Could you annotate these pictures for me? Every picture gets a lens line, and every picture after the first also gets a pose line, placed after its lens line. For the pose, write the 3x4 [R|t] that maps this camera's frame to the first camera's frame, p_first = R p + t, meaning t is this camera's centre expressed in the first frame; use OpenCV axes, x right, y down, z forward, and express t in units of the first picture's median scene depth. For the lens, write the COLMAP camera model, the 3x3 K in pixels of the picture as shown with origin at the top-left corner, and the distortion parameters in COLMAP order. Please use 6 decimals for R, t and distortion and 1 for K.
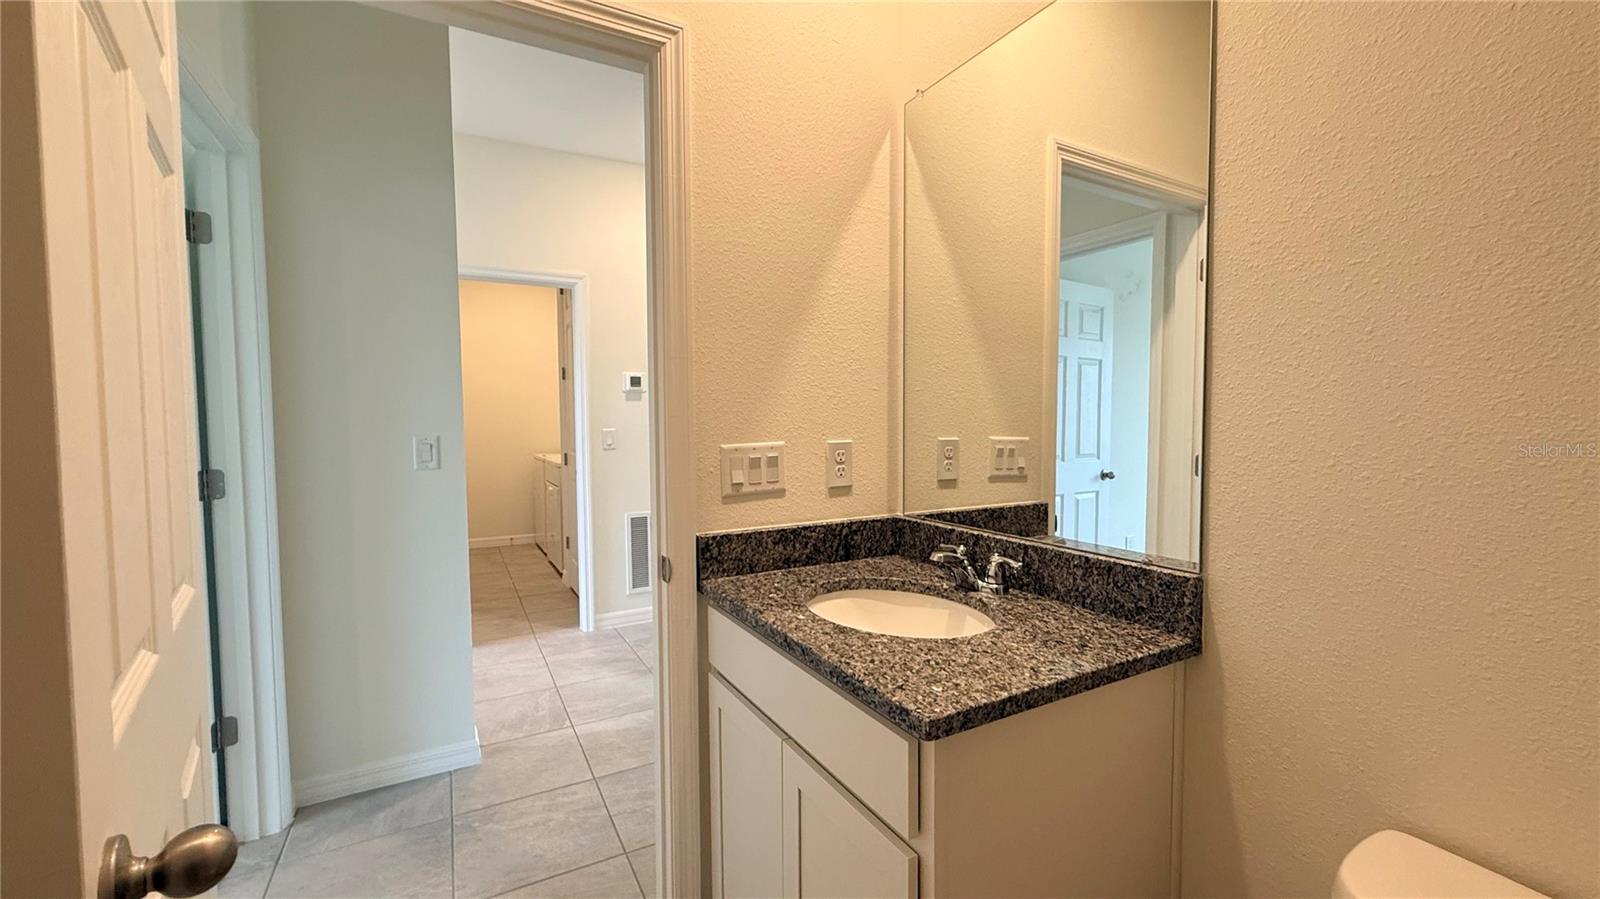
lens RADIAL K [[641.6, 0, 803.4], [0, 641.6, 450.5], [0, 0, 1]] dist [0.000491, 0.000292]
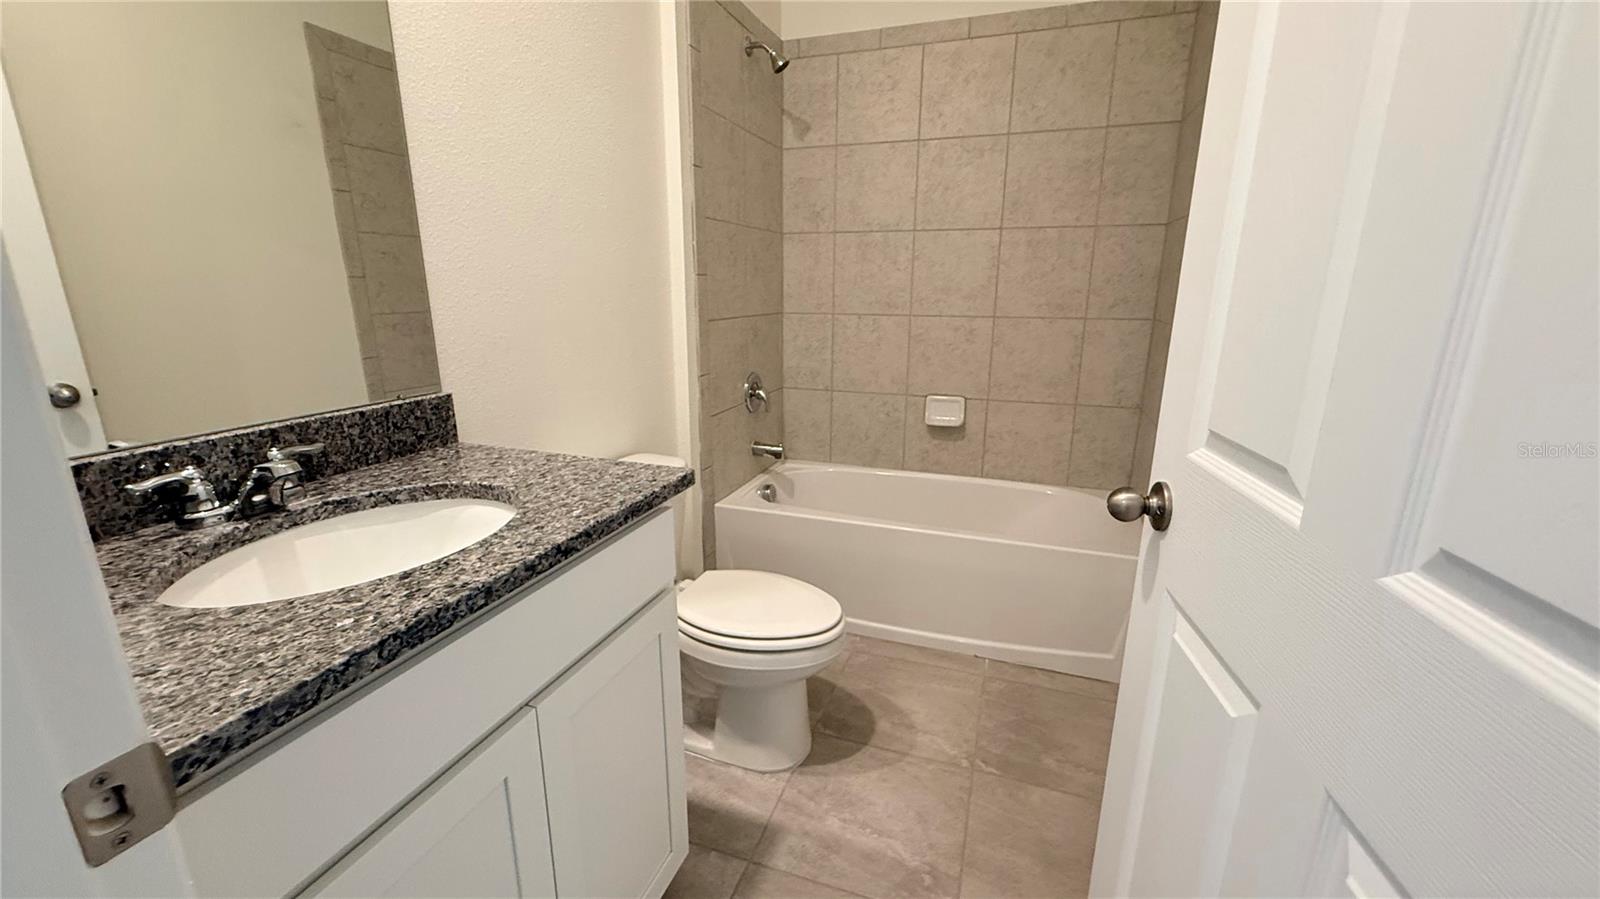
lens RADIAL K [[641.6, 0, 803.4], [0, 641.6, 450.5], [0, 0, 1]] dist [0.000491, 0.000292]
pose [[-0.662313, -0.187320, 0.725432, -0.701441], [0.031849, 0.960327, 0.277053, -0.019205], [-0.748550, 0.206600, -0.630071, 1.158255]]
